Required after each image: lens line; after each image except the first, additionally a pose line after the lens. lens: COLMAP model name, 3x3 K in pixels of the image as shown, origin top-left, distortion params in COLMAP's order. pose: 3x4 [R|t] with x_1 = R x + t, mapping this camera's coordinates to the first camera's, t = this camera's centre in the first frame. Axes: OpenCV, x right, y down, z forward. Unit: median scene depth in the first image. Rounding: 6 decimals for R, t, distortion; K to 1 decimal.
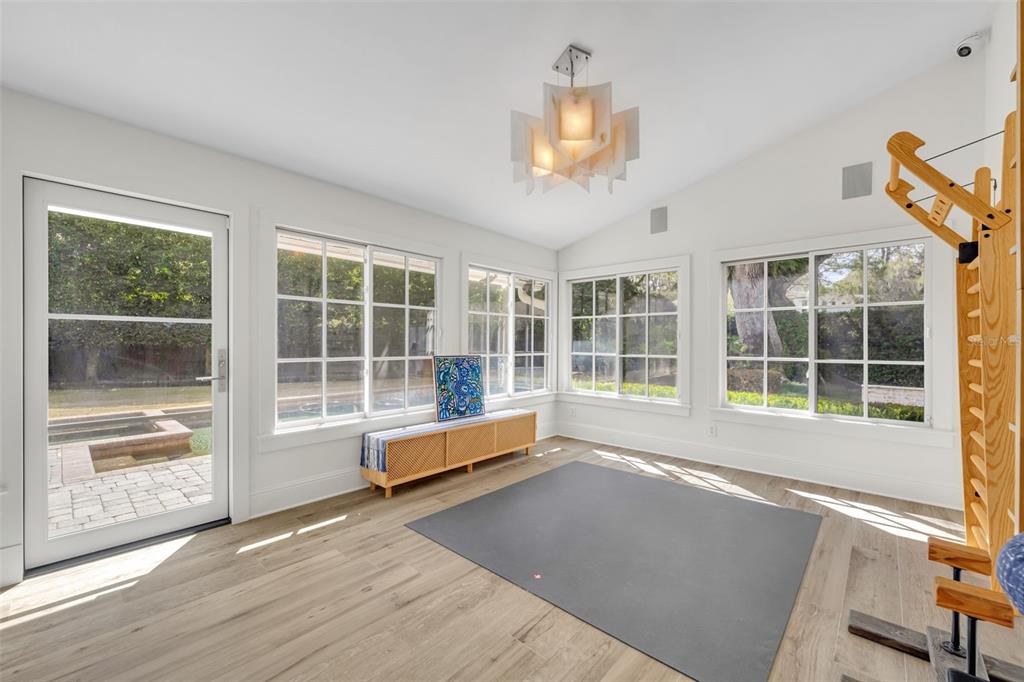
lens RADIAL K [[405.7, 0, 509.9], [0, 405.7, 342.3], [0, 0, 1]] dist [-0.001234, -0.000023]
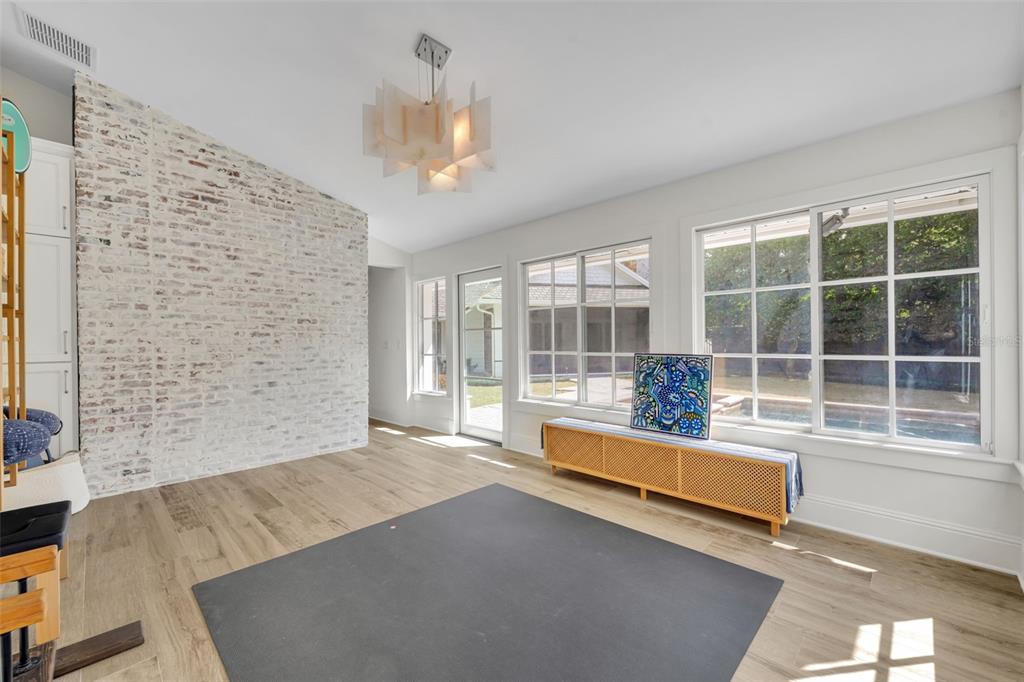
lens RADIAL K [[400.6, 0, 510.8], [0, 400.6, 340.3], [0, 0, 1]] dist [-0.000346, 0.000026]
pose [[-0.033841, -0.010209, -0.999375, 0.717464], [0.020153, 0.999738, -0.010895, 0.009138], [0.999224, -0.020509, -0.033626, 0.780120]]
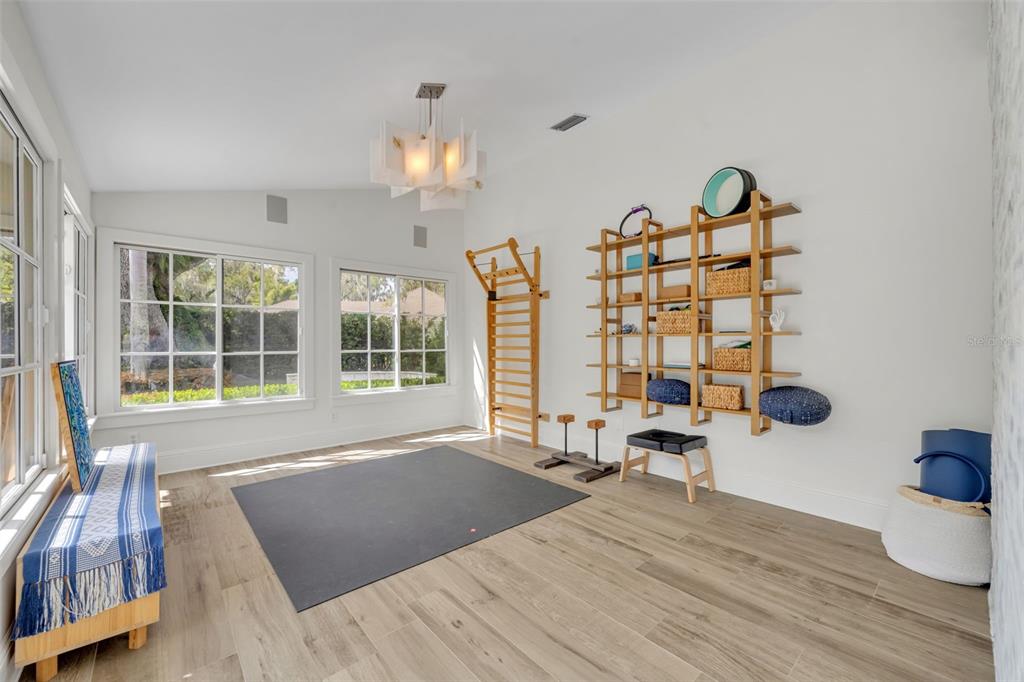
lens RADIAL K [[417.9, 0, 510.0], [0, 417.9, 333.3], [0, 0, 1]] dist [-0.000611, 0.000121]
pose [[0.115668, 0.008757, 0.993249, -0.647772], [-0.004272, 0.999956, -0.008318, -0.005044], [-0.993279, -0.003281, 0.115701, 0.409485]]
